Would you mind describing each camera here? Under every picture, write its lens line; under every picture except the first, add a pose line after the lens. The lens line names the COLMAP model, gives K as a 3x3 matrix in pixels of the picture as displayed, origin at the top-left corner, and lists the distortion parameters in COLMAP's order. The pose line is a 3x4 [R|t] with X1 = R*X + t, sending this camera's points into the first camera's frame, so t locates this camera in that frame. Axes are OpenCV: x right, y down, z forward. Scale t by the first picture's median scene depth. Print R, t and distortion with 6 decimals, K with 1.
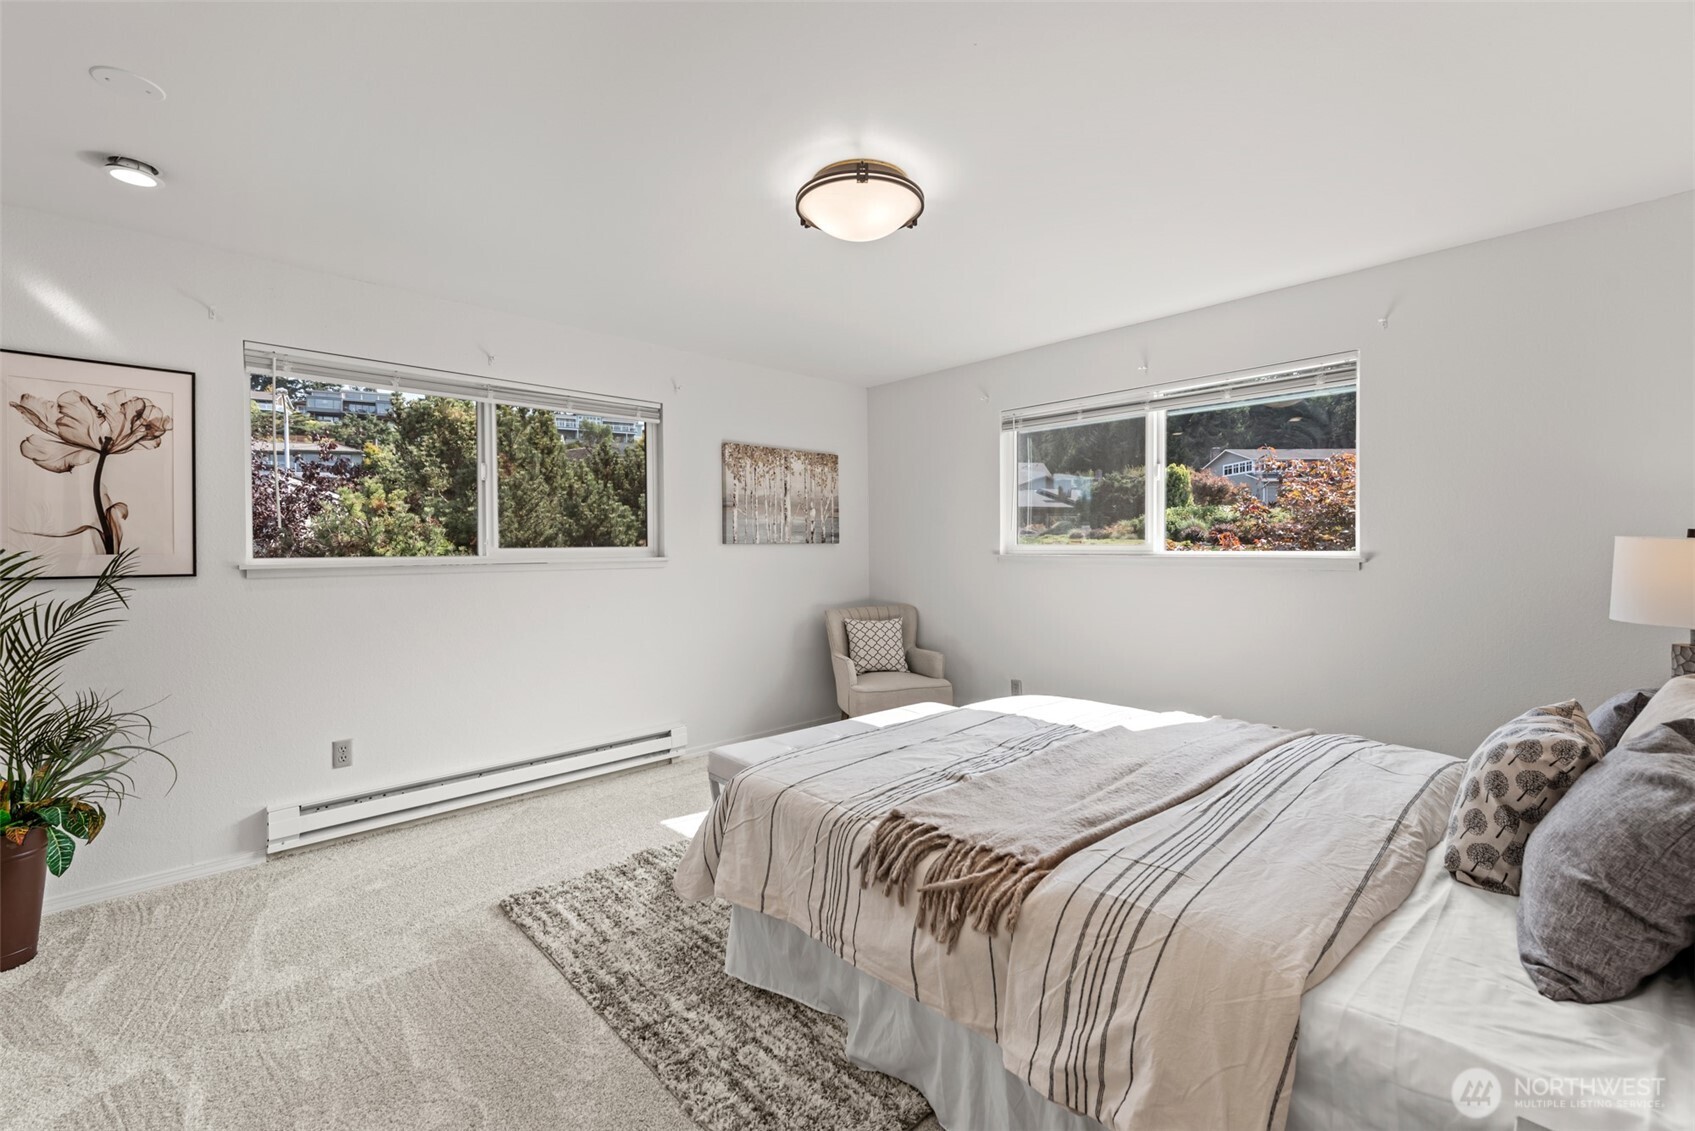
lens RADIAL K [[689.8, 0, 833.8], [0, 689.8, 554.0], [0, 0, 1]] dist [0.003324, -0.000165]
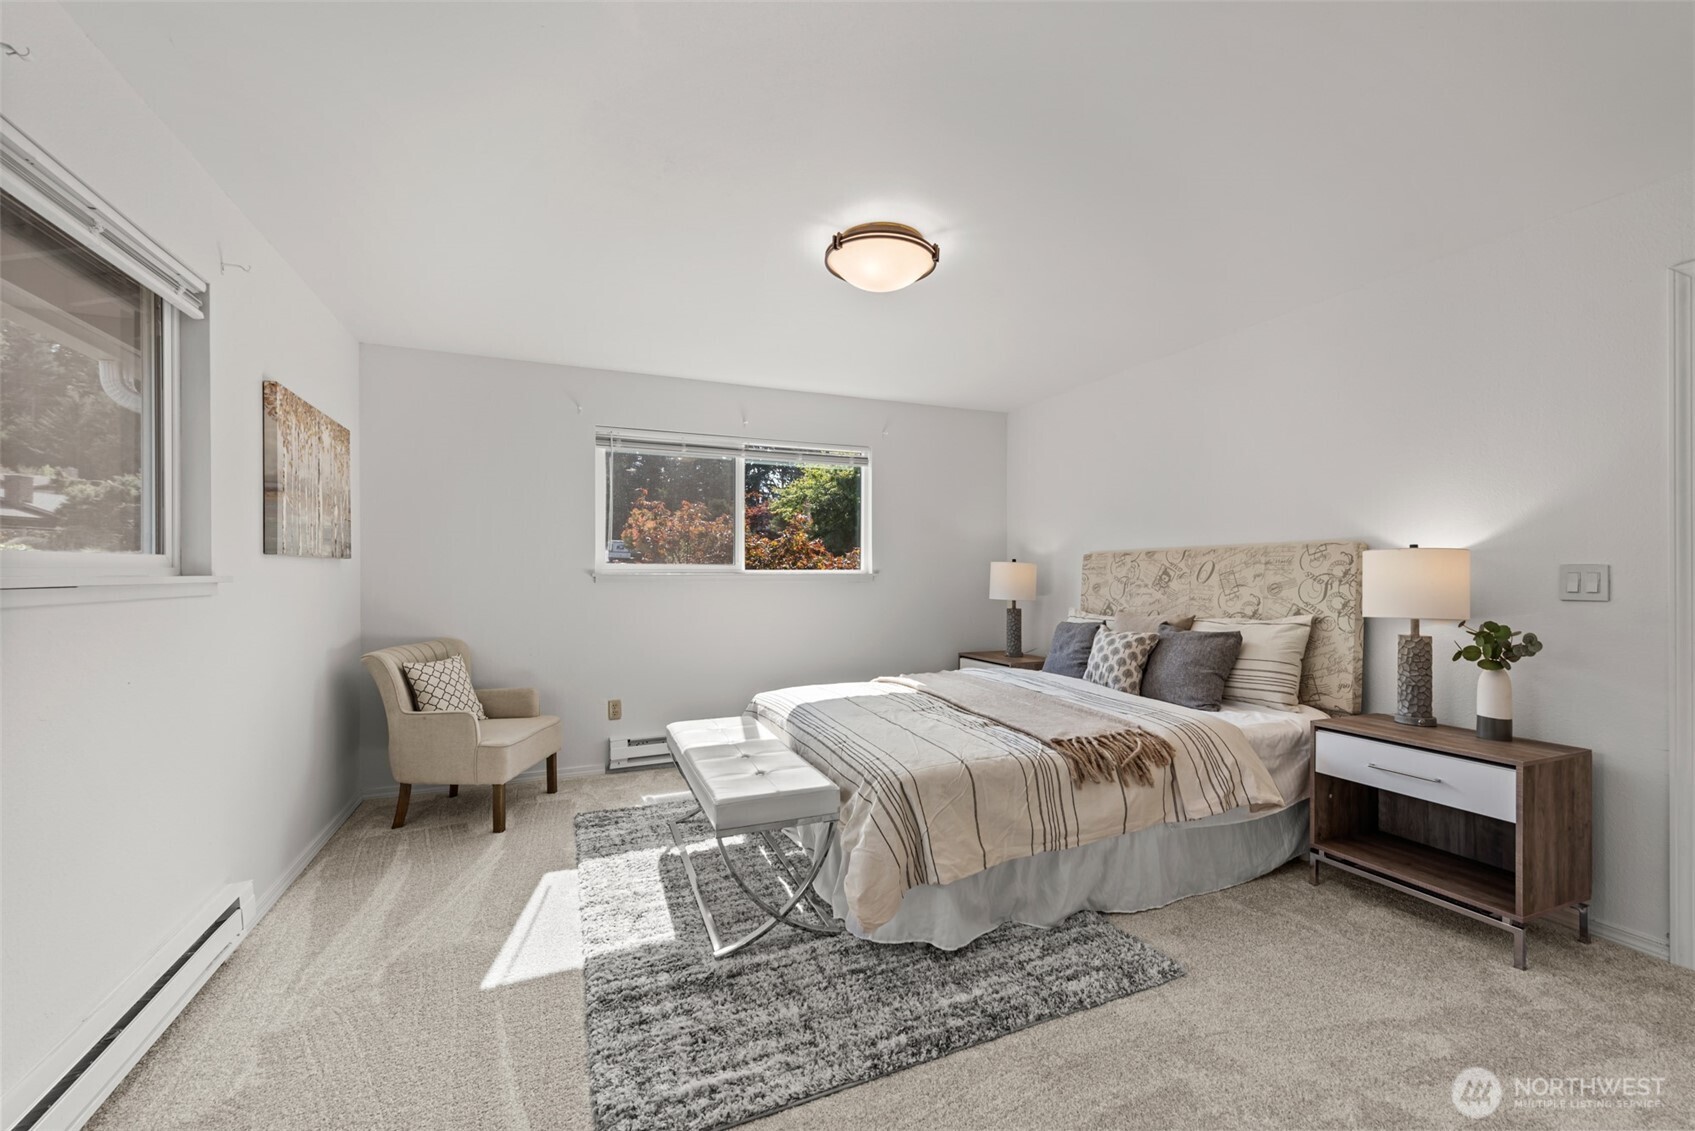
lens RADIAL K [[689.8, 0, 839.7], [0, 689.8, 572.2], [0, 0, 1]] dist [0.003324, -0.000165]
pose [[0.347508, 0.005222, 0.937662, -0.632224], [0.010861, 0.999895, -0.009594, 0.013627], [-0.937614, 0.013518, 0.347415, 0.403611]]
